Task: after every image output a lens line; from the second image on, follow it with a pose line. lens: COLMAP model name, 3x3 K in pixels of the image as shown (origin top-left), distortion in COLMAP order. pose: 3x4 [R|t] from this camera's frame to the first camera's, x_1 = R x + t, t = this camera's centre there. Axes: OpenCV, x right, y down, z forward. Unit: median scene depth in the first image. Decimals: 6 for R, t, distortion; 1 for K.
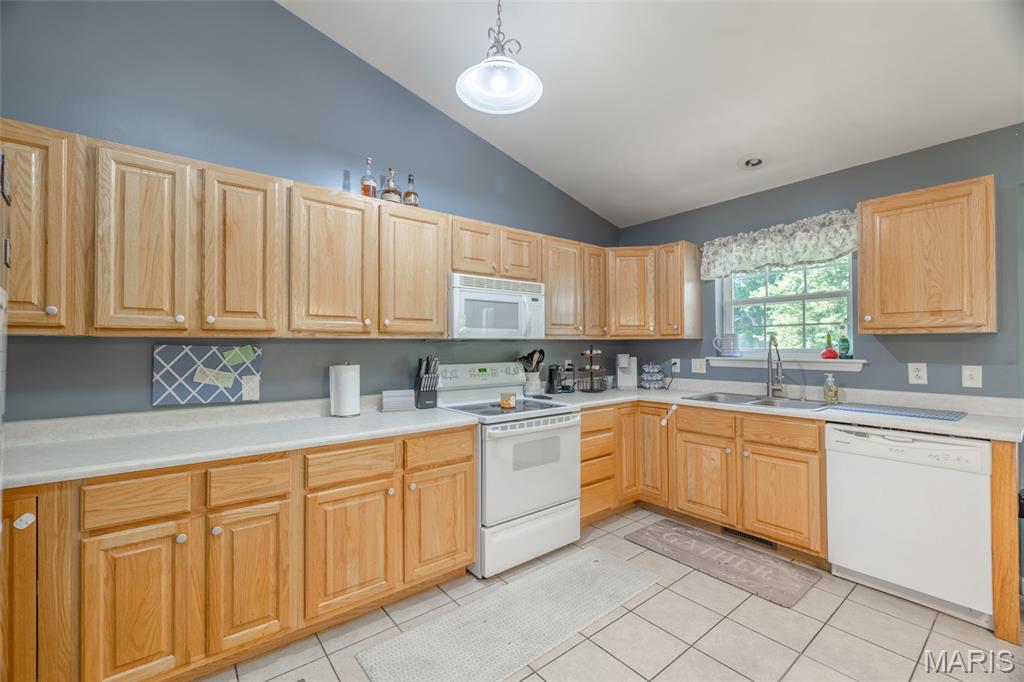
lens RADIAL K [[425.4, 0, 507.5], [0, 425.4, 341.9], [0, 0, 1]] dist [-0.000893, -0.000601]
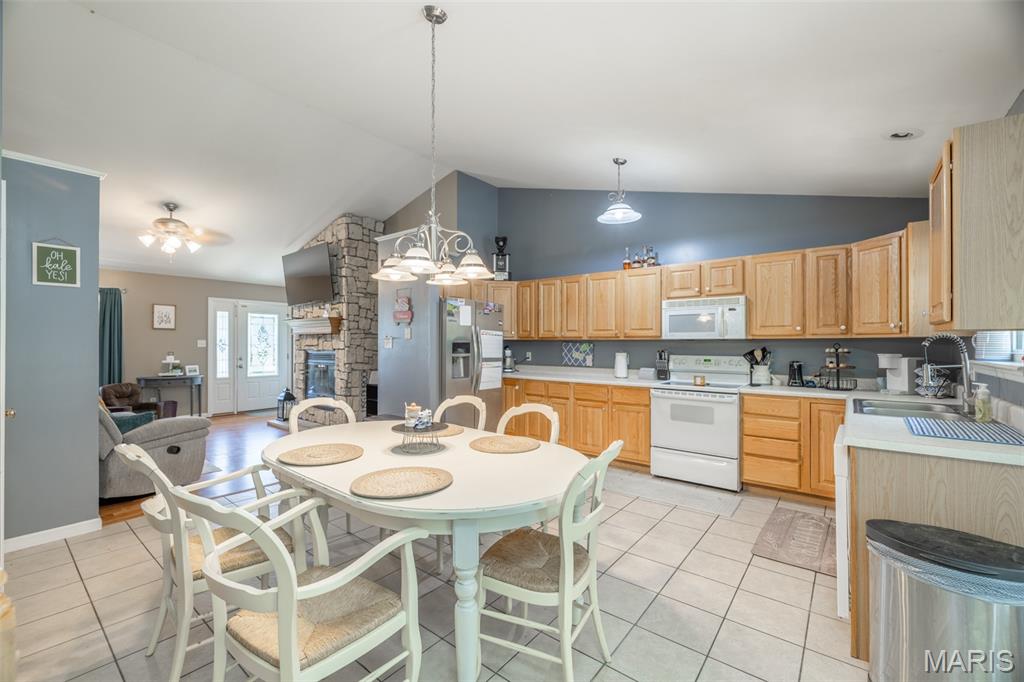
lens RADIAL K [[425.4, 0, 507.5], [0, 425.4, 341.9], [0, 0, 1]] dist [-0.000893, -0.000601]
pose [[0.223662, 0.000399, -0.974667, 1.279670], [0.006152, 0.999979, 0.001821, -0.003863], [0.974647, -0.006404, 0.223655, 0.015980]]
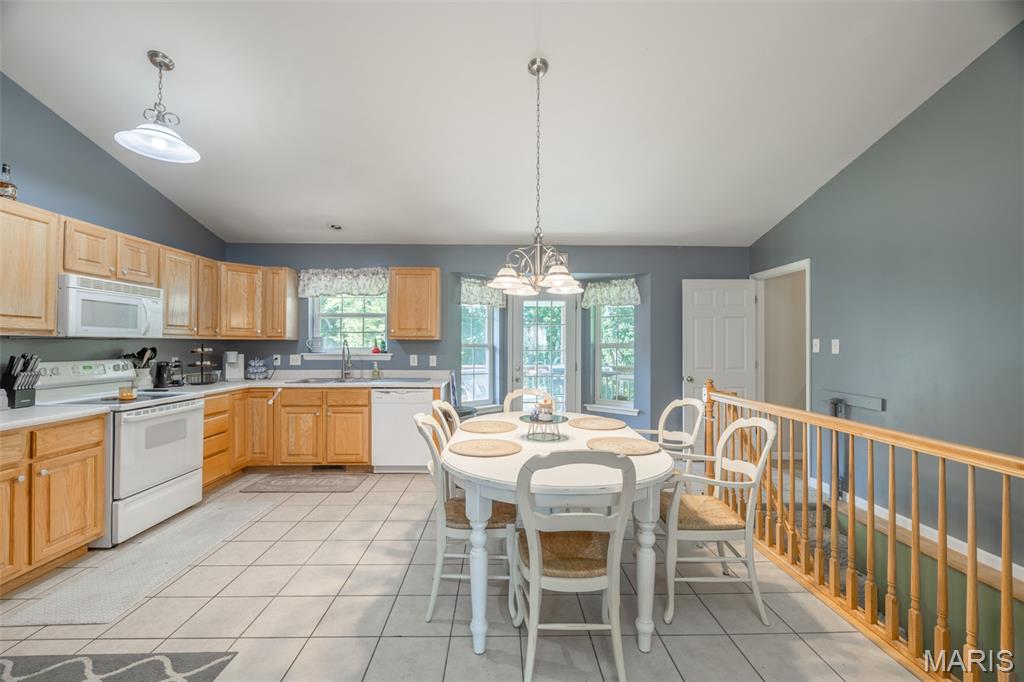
lens RADIAL K [[425.4, 0, 507.5], [0, 425.4, 341.9], [0, 0, 1]] dist [-0.000893, -0.000601]
pose [[0.602752, 0.013158, 0.797820, -0.283560], [-0.013916, 0.999885, -0.005976, -0.002851], [-0.797807, -0.007500, 0.602866, -0.447741]]
